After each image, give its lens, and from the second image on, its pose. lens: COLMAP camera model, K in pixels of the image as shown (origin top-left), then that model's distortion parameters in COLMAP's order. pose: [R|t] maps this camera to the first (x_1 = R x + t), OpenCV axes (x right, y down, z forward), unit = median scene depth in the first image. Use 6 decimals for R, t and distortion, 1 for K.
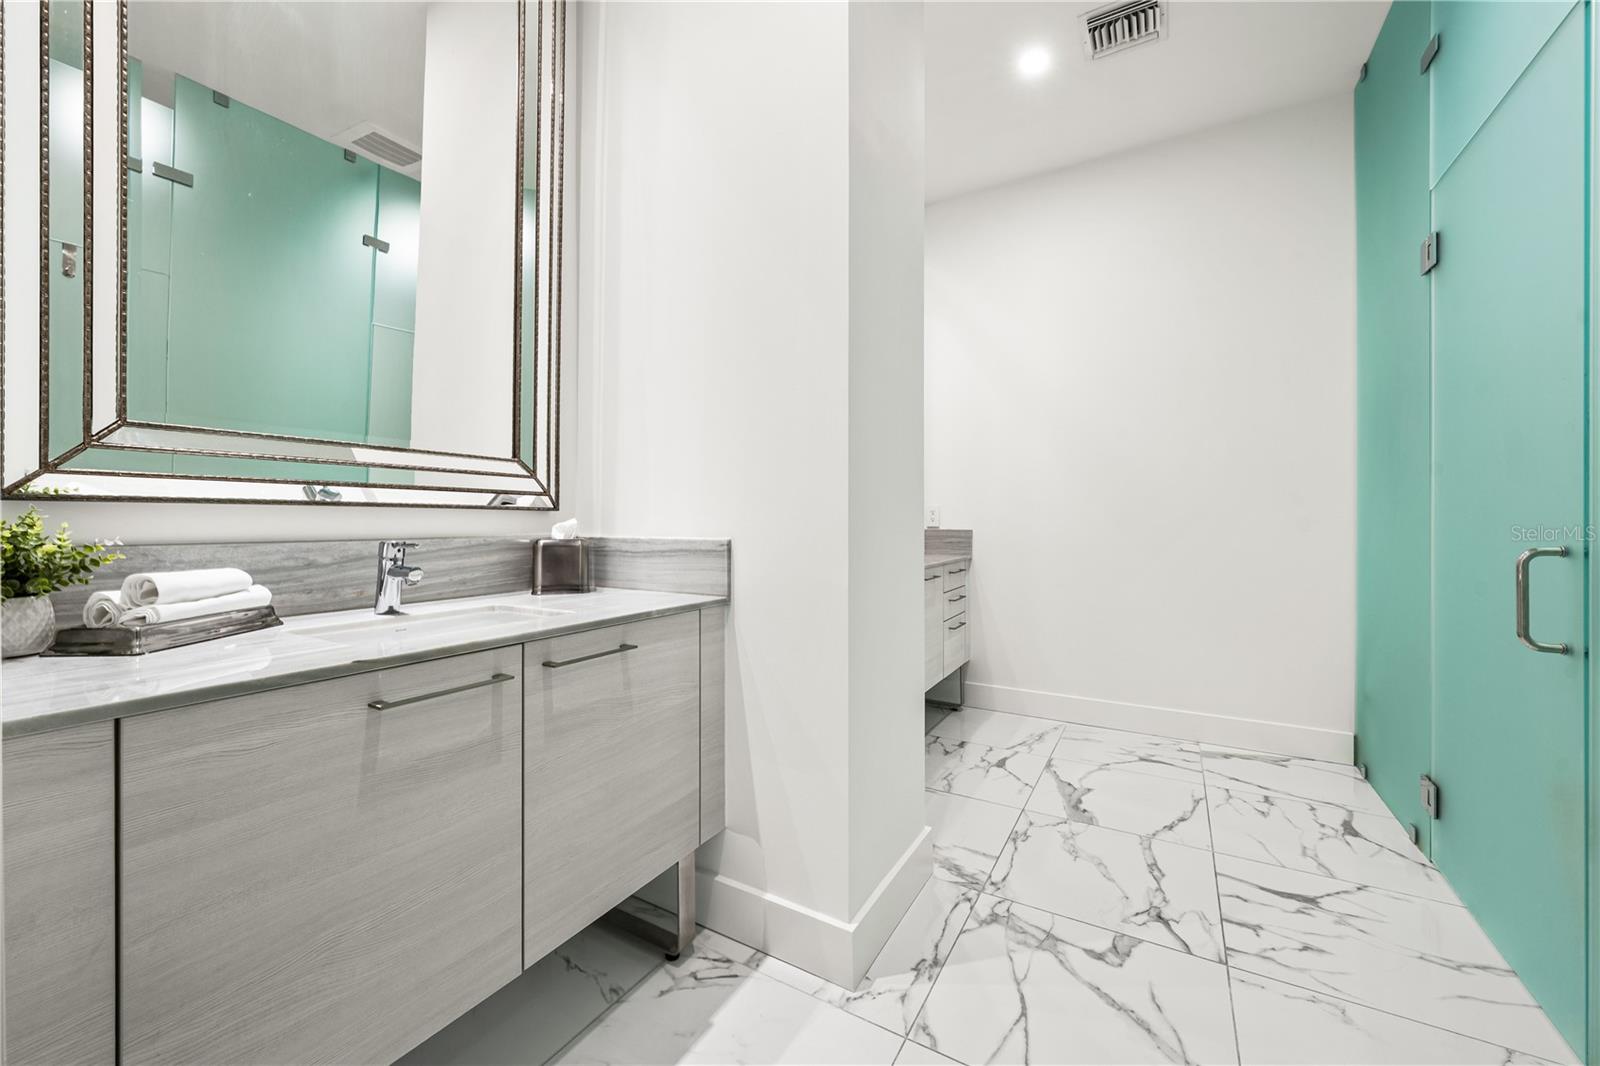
lens RADIAL K [[626.5, 0, 798.0], [0, 626.5, 508.3], [0, 0, 1]] dist [-0.004441, 0.000920]
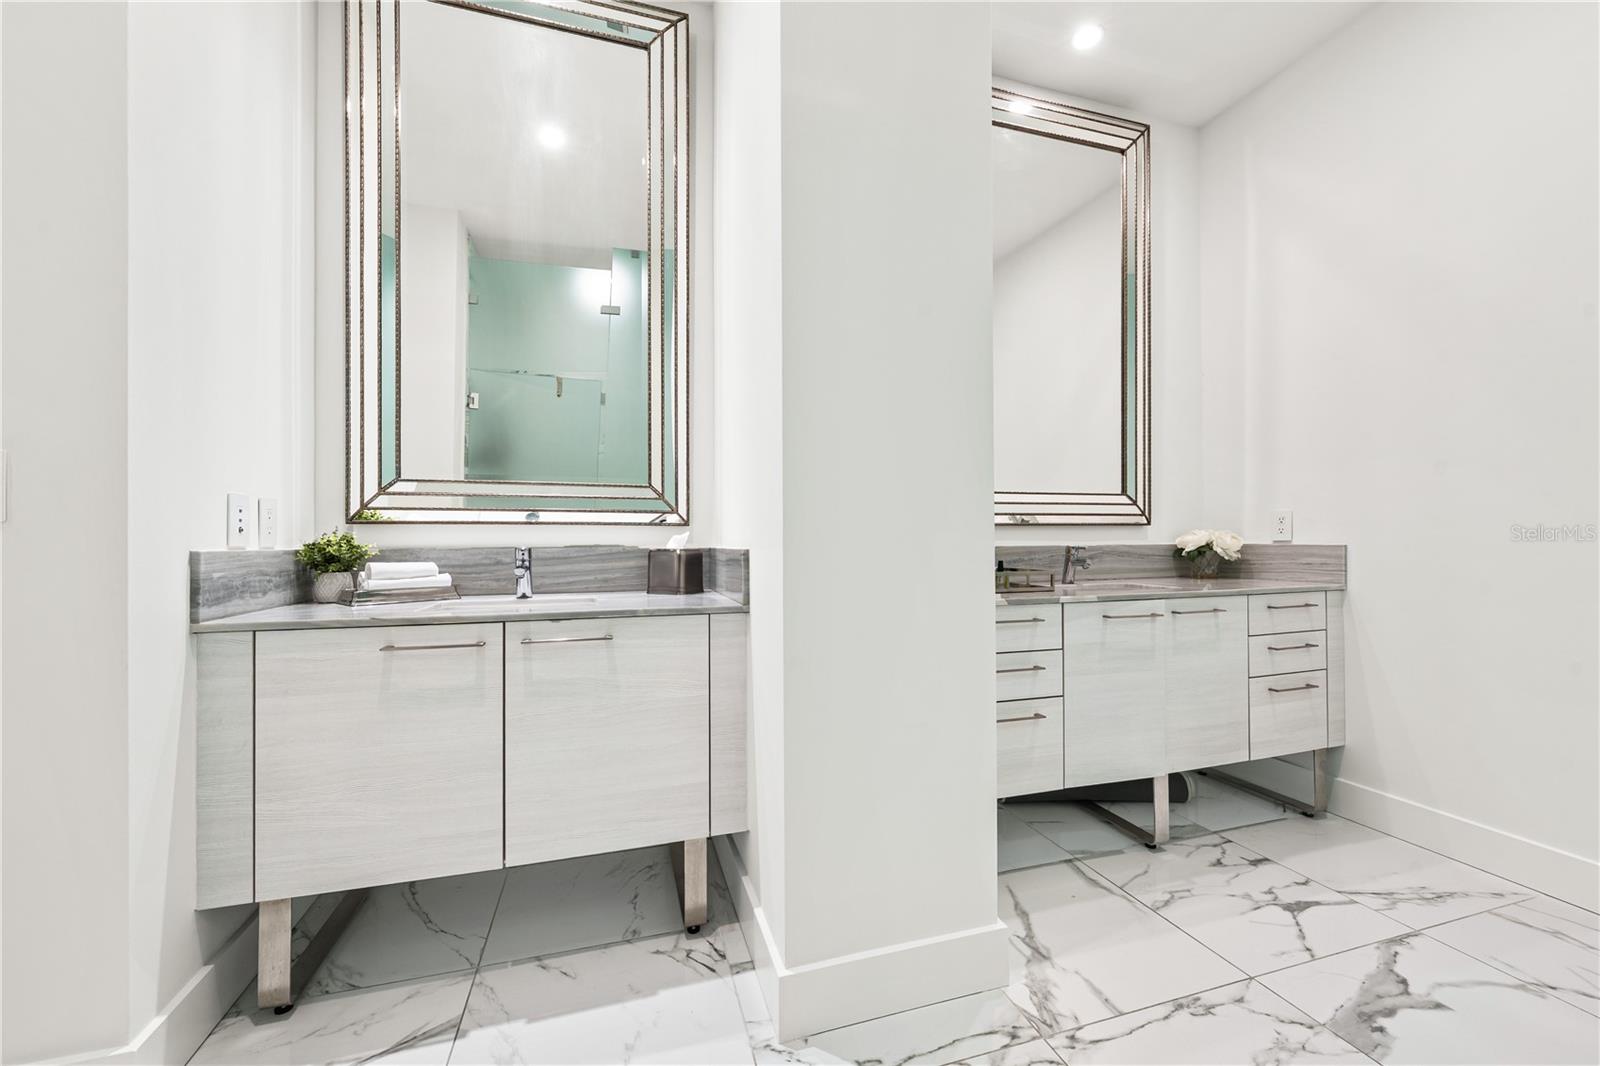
lens RADIAL K [[626.5, 0, 805.7], [0, 626.5, 521.4], [0, 0, 1]] dist [-0.004441, 0.000920]
pose [[0.735999, -0.024363, -0.676544, 0.714544], [0.017871, 0.999703, -0.016559, 0.023889], [0.676747, 0.000097, 0.736216, 0.333142]]
